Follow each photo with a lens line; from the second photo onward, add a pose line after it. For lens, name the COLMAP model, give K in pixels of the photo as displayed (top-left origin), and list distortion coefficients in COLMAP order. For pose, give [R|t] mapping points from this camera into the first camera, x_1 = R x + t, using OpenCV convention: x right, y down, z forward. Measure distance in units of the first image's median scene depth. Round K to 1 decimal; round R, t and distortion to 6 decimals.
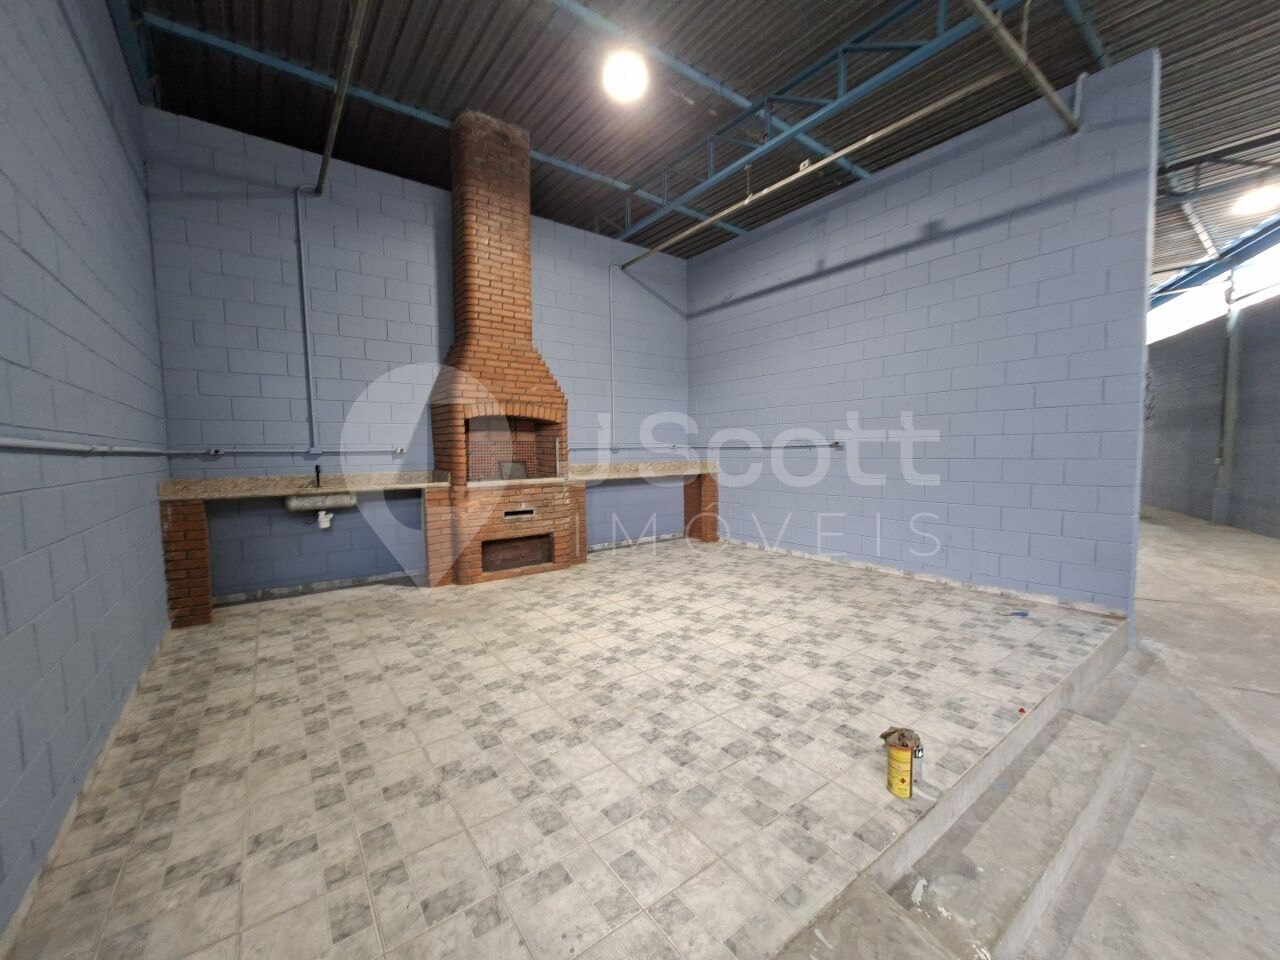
lens RADIAL K [[502.4, 0, 642.5], [0, 502.4, 476.2], [0, 0, 1]] dist [-0.005983, 0.003222]
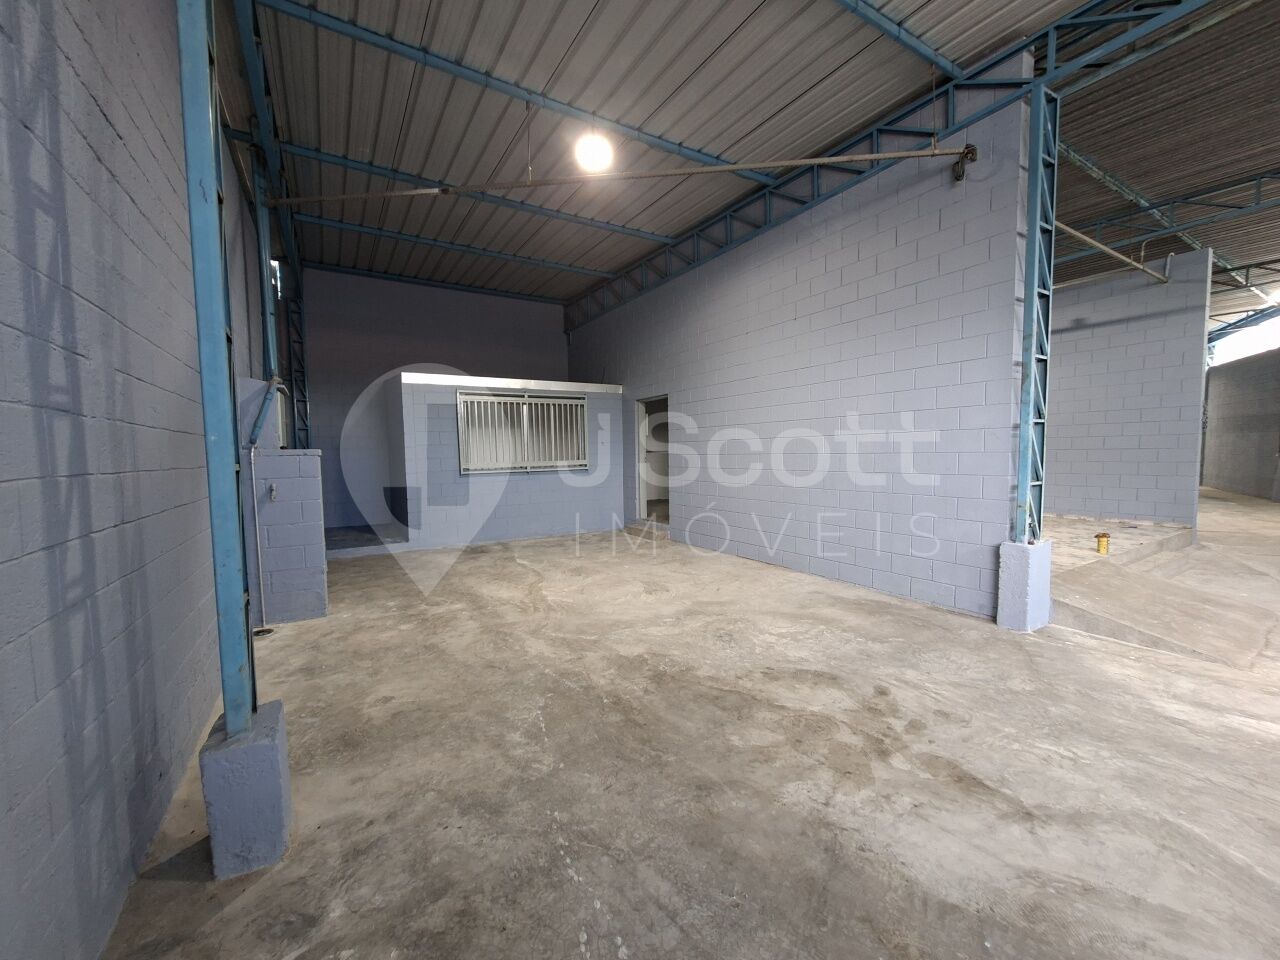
lens RADIAL K [[502.4, 0, 644.8], [0, 502.4, 478.7], [0, 0, 1]] dist [-0.005983, 0.003222]
pose [[0.996453, 0.005334, -0.083987, -0.696251], [-0.004973, 0.999977, 0.004513, 0.058653], [0.084010, -0.004079, 0.996457, -0.785545]]
